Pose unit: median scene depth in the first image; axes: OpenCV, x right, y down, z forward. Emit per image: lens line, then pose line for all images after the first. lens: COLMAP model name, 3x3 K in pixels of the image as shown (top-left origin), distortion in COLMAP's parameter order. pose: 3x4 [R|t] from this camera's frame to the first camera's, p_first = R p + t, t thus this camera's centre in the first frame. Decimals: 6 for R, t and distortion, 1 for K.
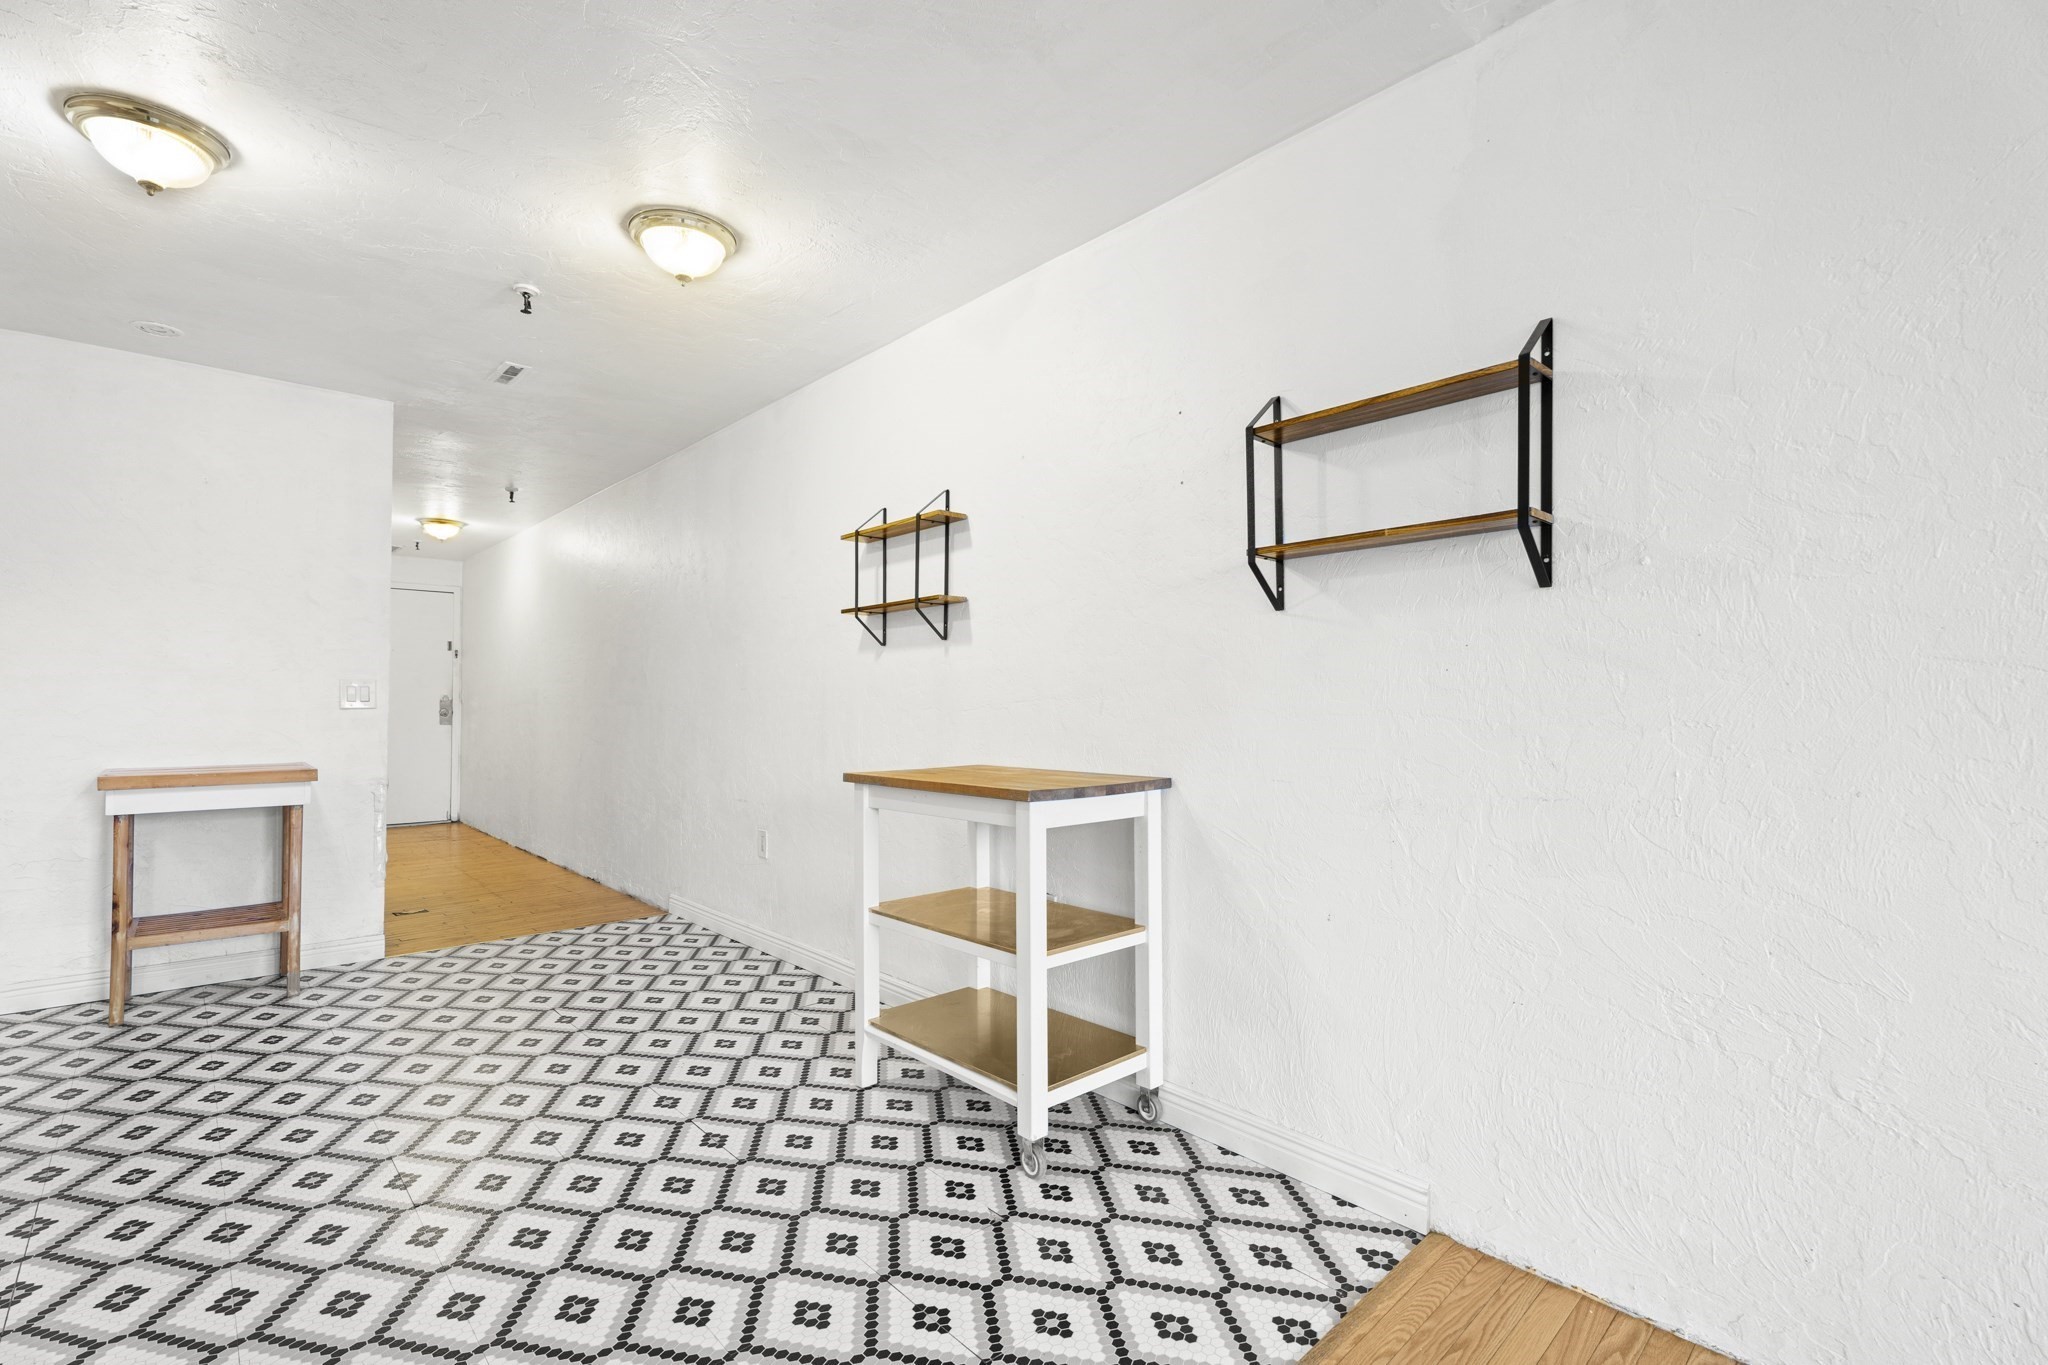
lens RADIAL K [[918.0, 0, 1024.0], [0, 918.0, 682.5], [0, 0, 1]] dist [0.003340, -0.000809]
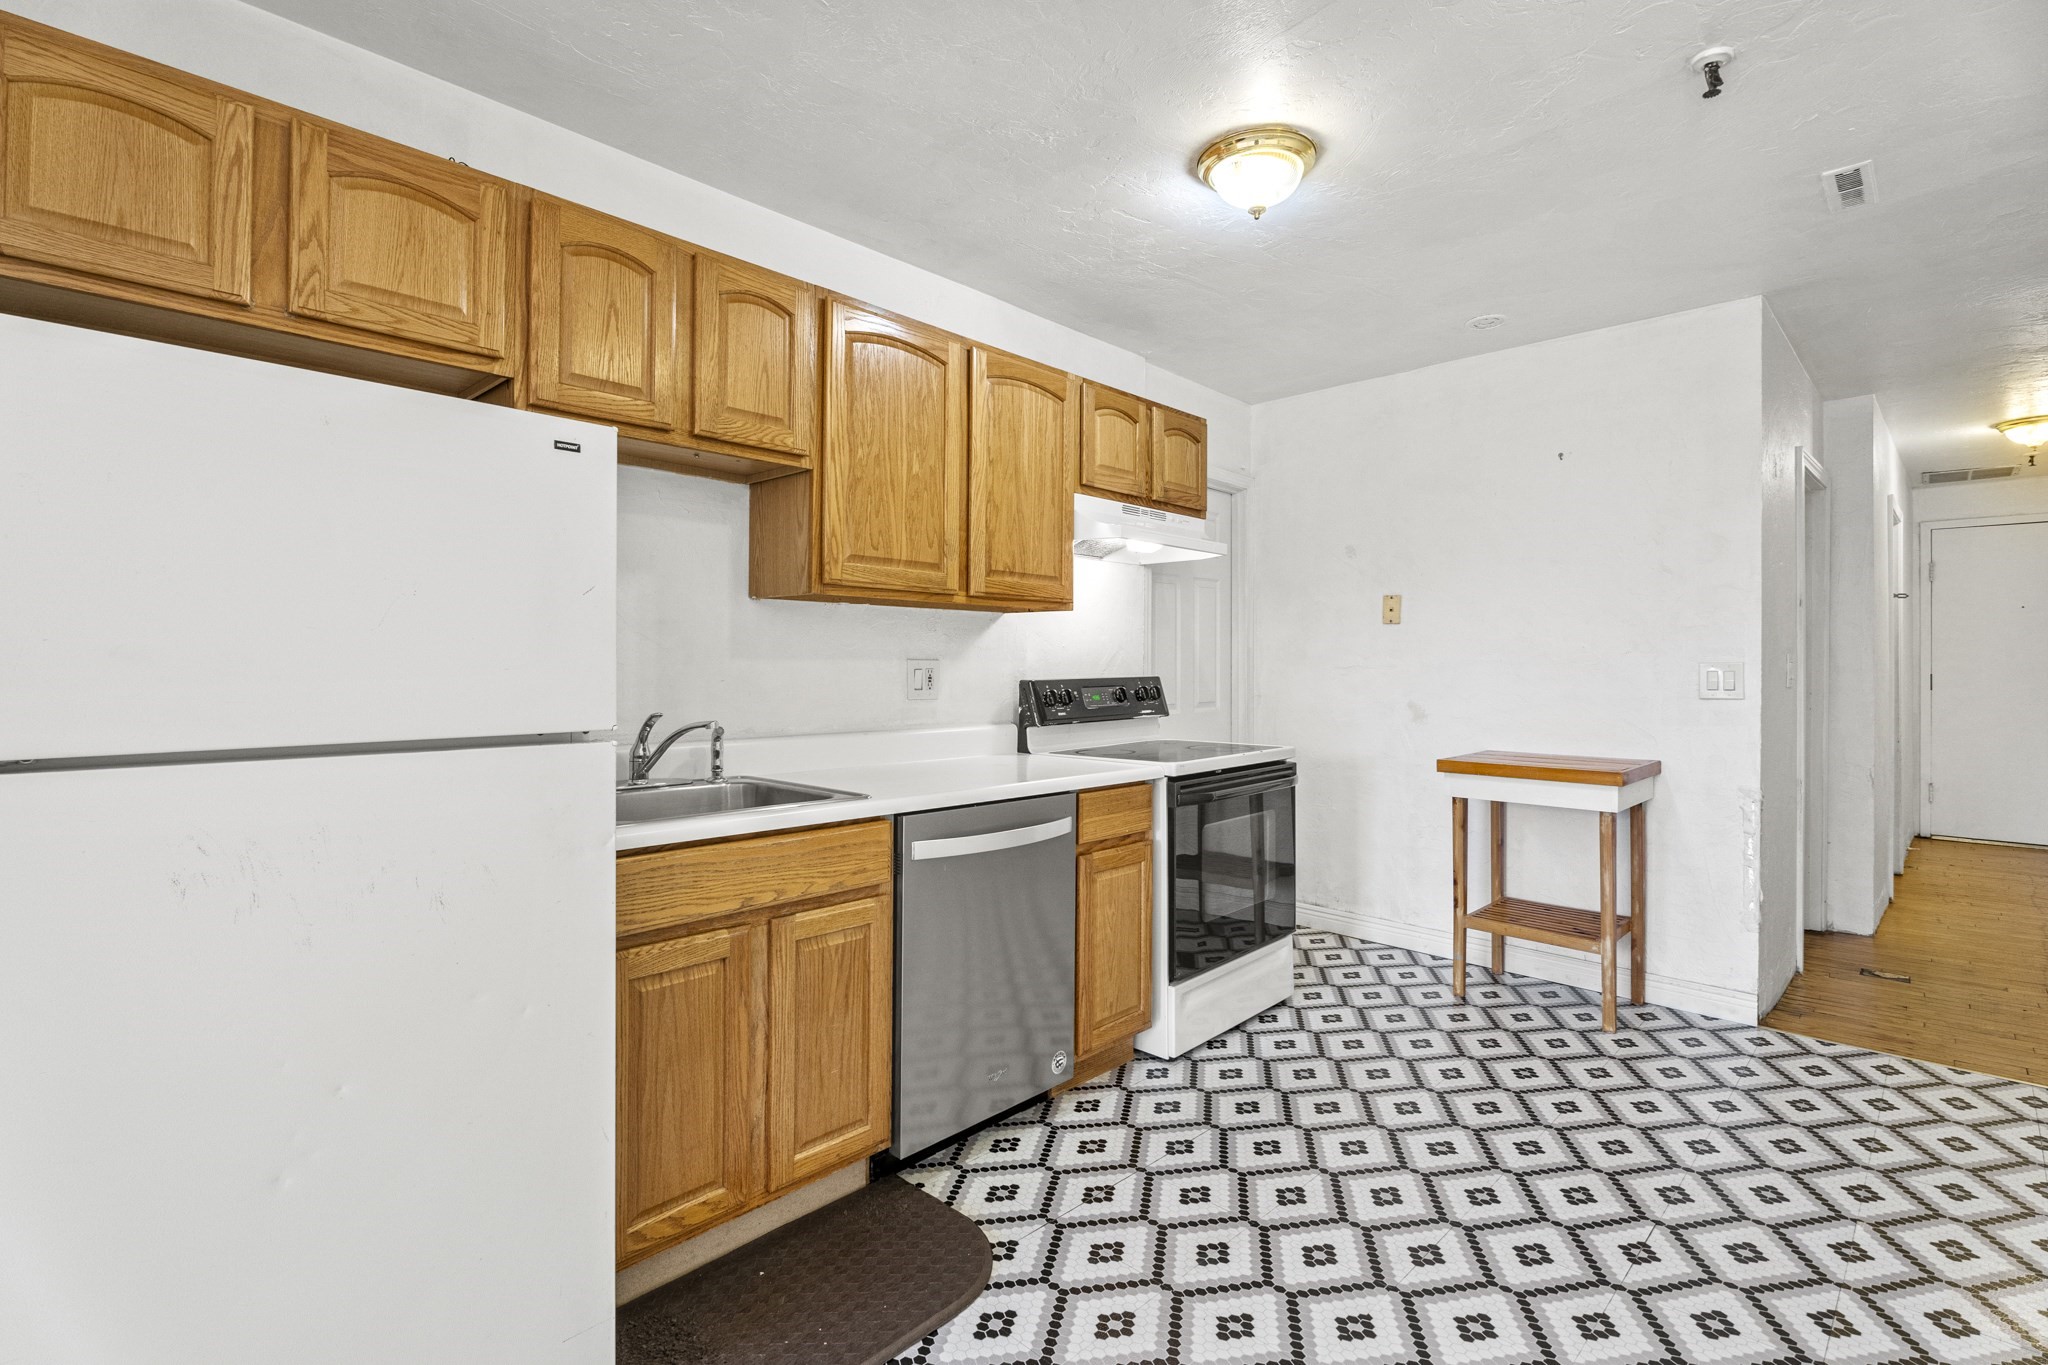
lens RADIAL K [[941.2, 0, 1022.4], [0, 941.2, 661.3], [0, 0, 1]] dist [-0.016739, 0.000523]
pose [[0.046705, -0.005607, -0.998893, 0.065509], [0.019612, 0.999797, -0.004696, -0.016150], [0.998716, -0.019371, 0.046805, 0.477771]]
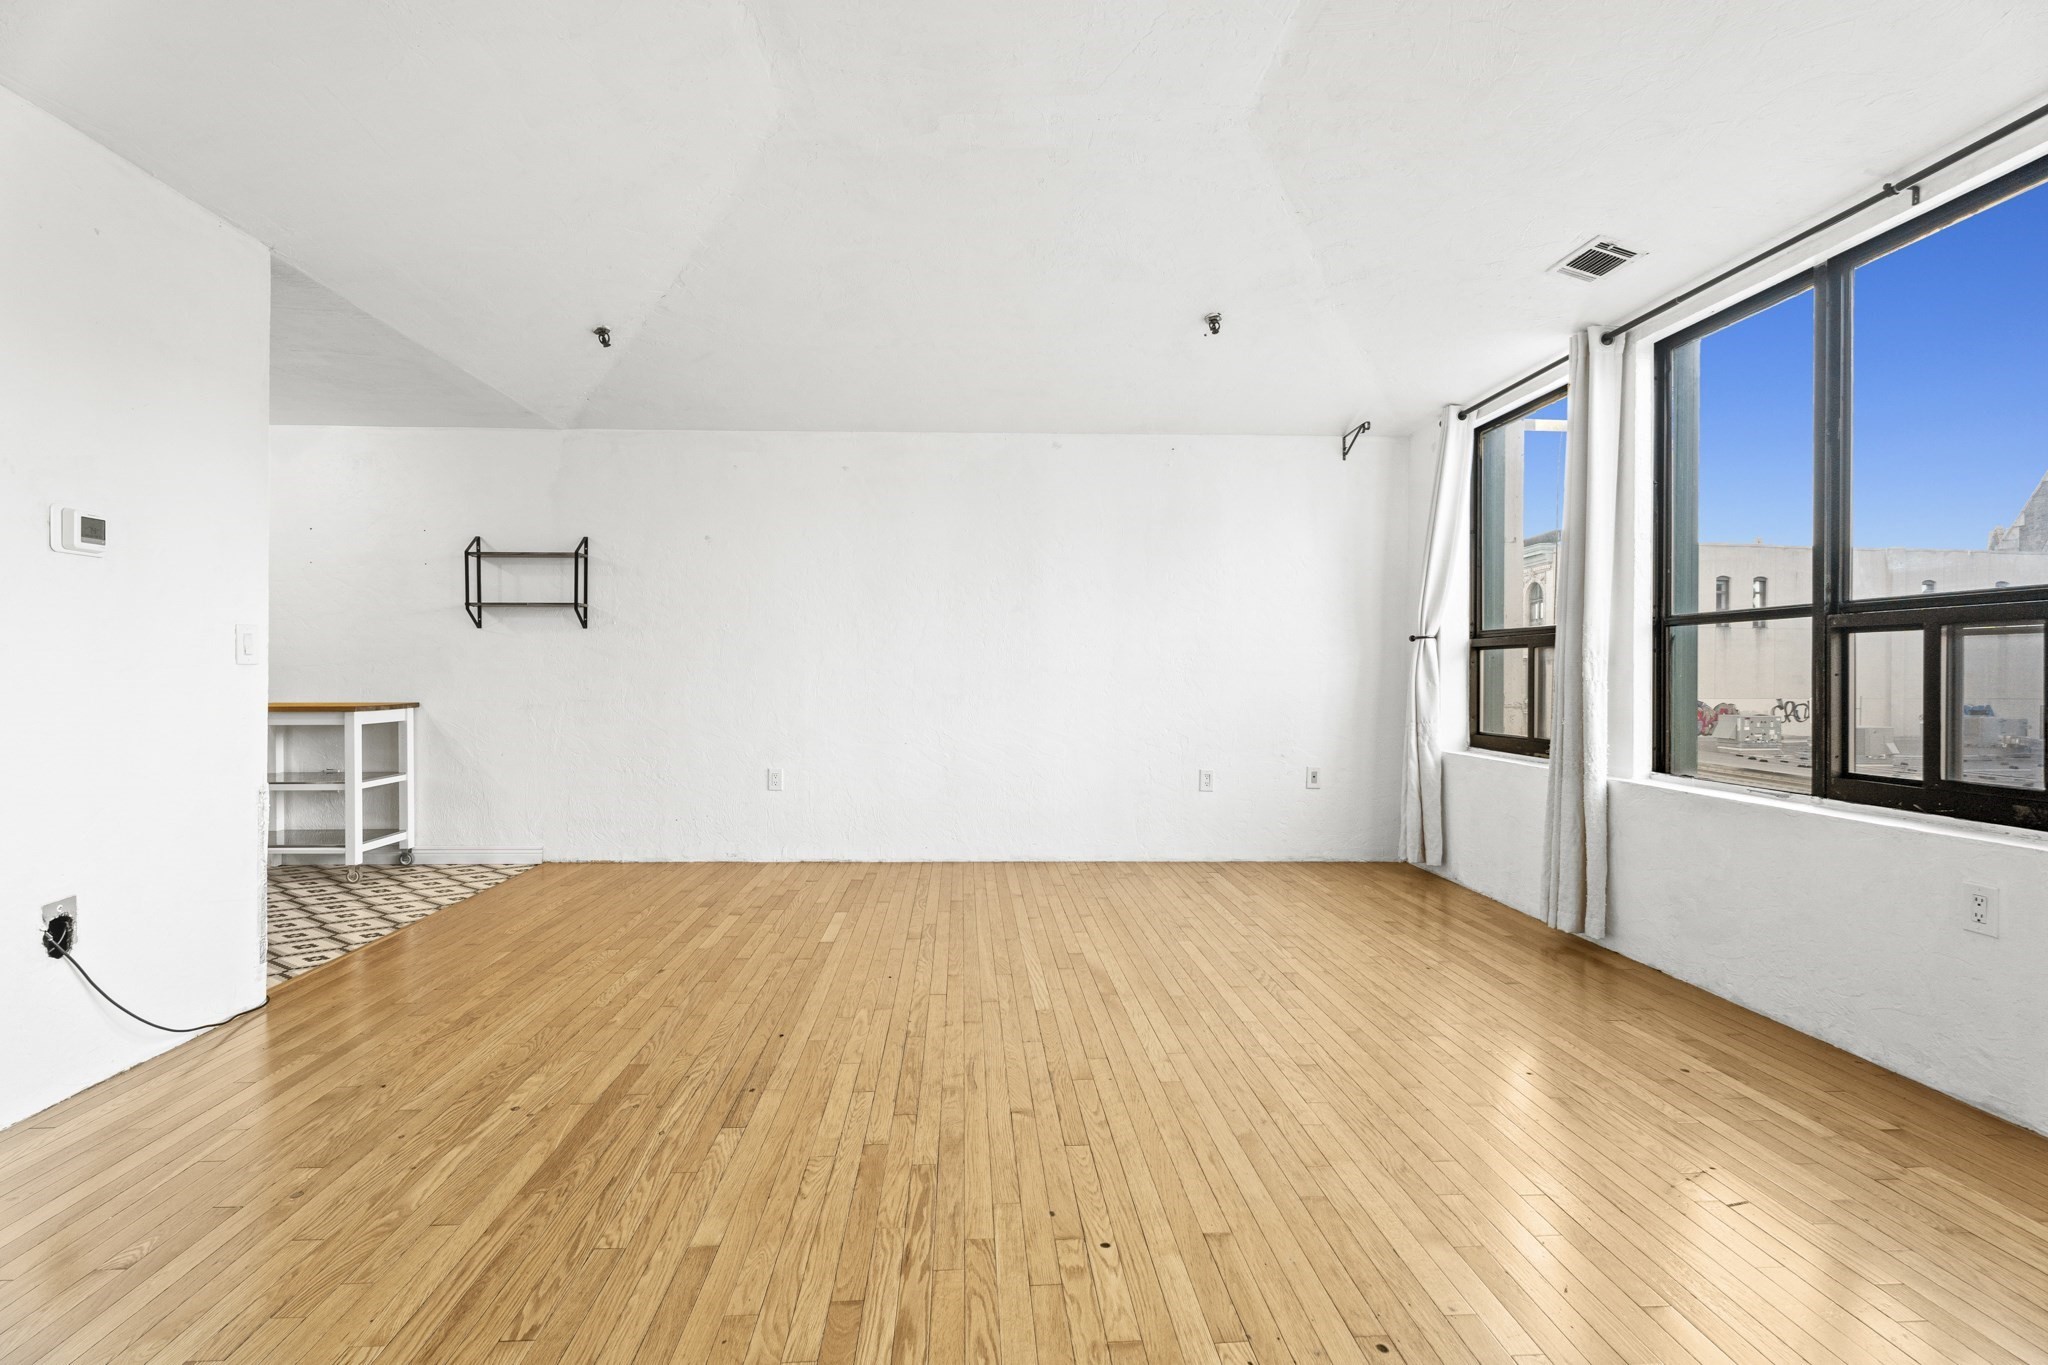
lens RADIAL K [[918.0, 0, 1024.0], [0, 918.0, 682.5], [0, 0, 1]] dist [0.003340, -0.000809]
pose [[0.640315, -0.007825, 0.768073, -0.456243], [-0.019377, 0.999465, 0.026337, -0.019905], [-0.767868, -0.031747, 0.639821, -1.133419]]
